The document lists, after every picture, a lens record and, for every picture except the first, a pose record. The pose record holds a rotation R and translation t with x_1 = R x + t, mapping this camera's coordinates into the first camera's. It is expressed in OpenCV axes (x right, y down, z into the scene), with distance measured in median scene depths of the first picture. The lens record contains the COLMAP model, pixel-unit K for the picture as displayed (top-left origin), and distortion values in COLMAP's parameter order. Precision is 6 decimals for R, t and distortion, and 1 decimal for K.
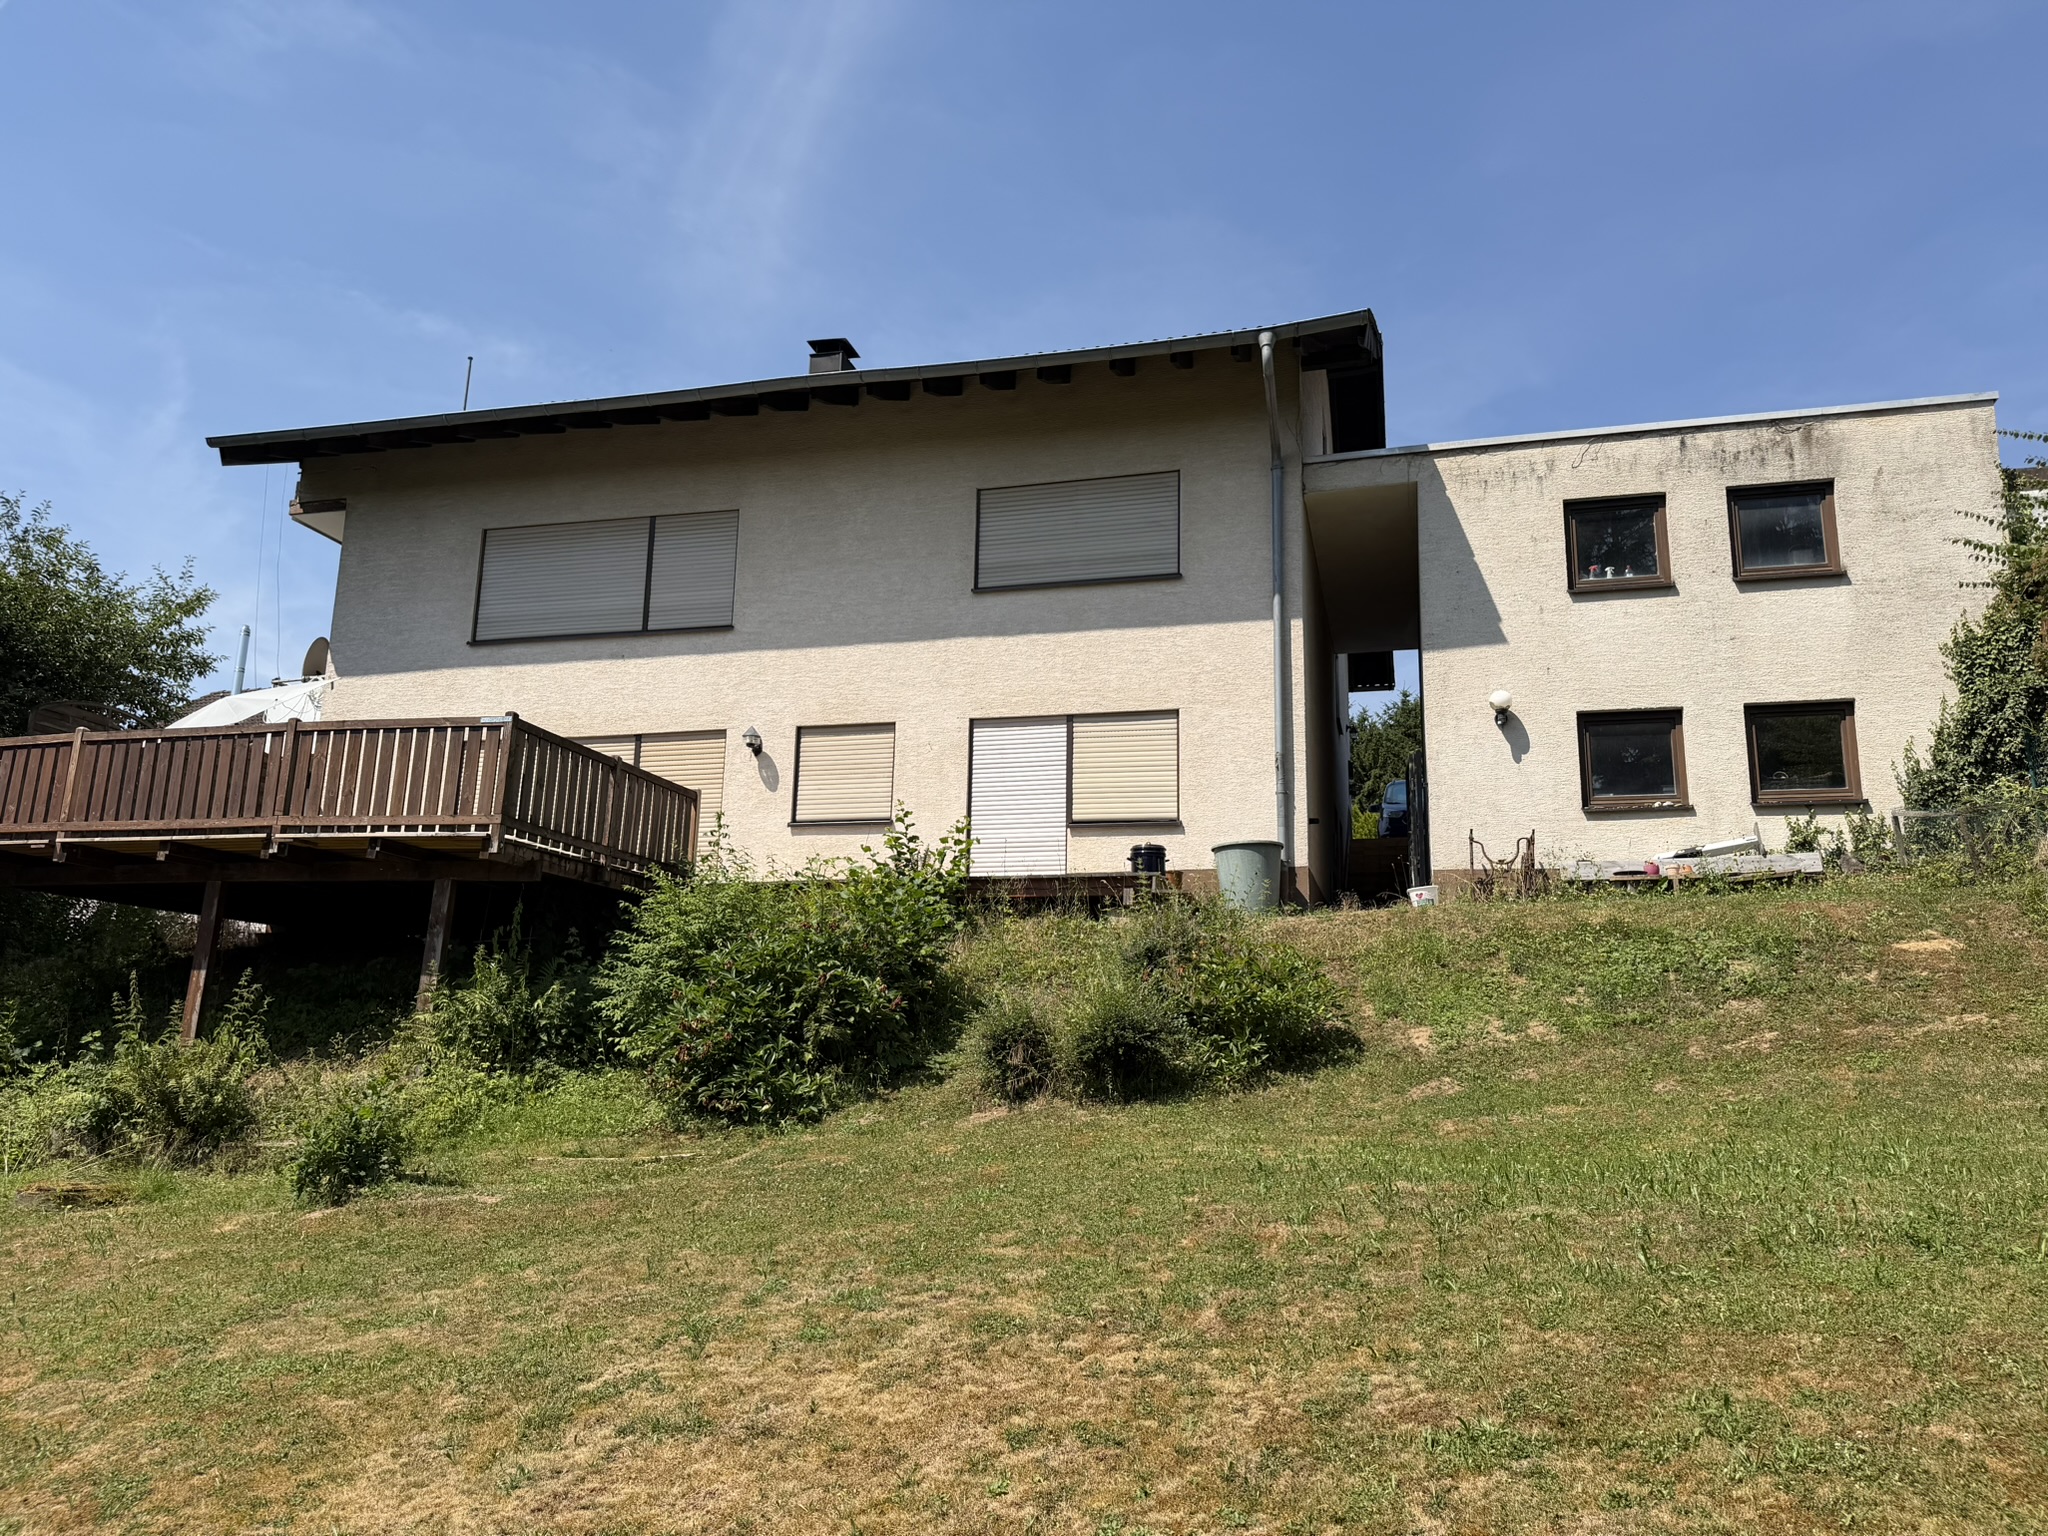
lens RADIAL K [[1458.9, 0, 1014.2], [0, 1458.9, 773.5], [0, 0, 1]] dist [0.054359, -0.023177]
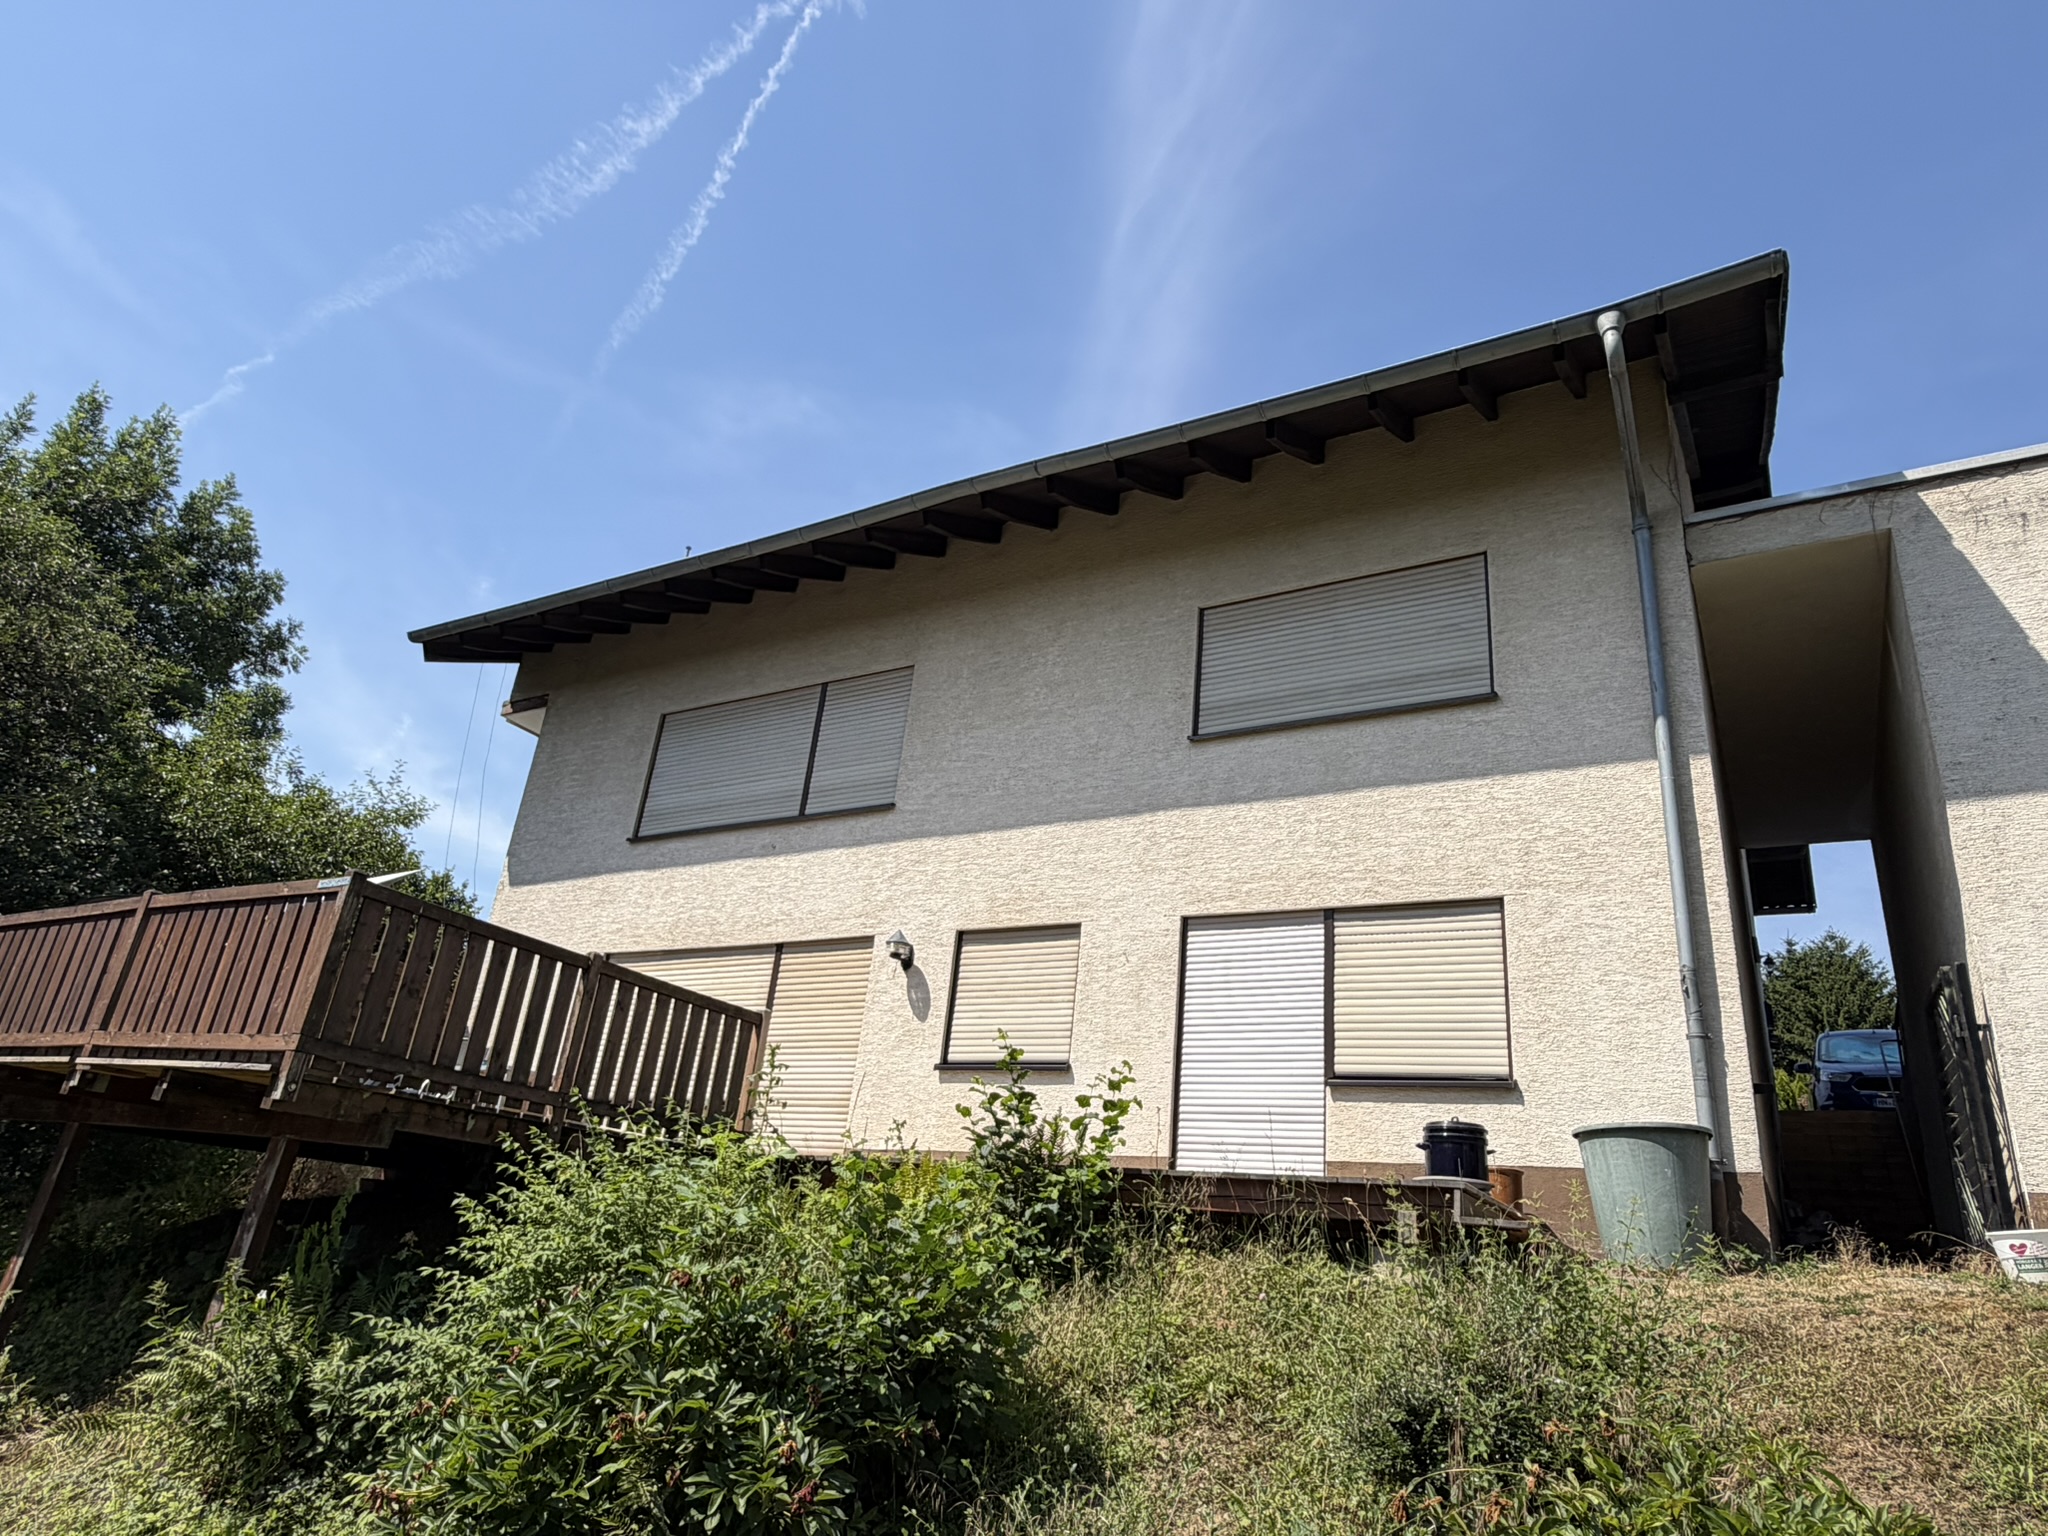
lens RADIAL K [[1231.9, 0, 1030.9], [0, 1231.9, 769.1], [0, 0, 1]] dist [-0.005433, 0.004215]
pose [[0.961559, -0.035164, -0.272337, 0.062553], [-0.020433, 0.979855, -0.198663, 0.011026], [0.273836, 0.196591, 0.941470, 0.428114]]
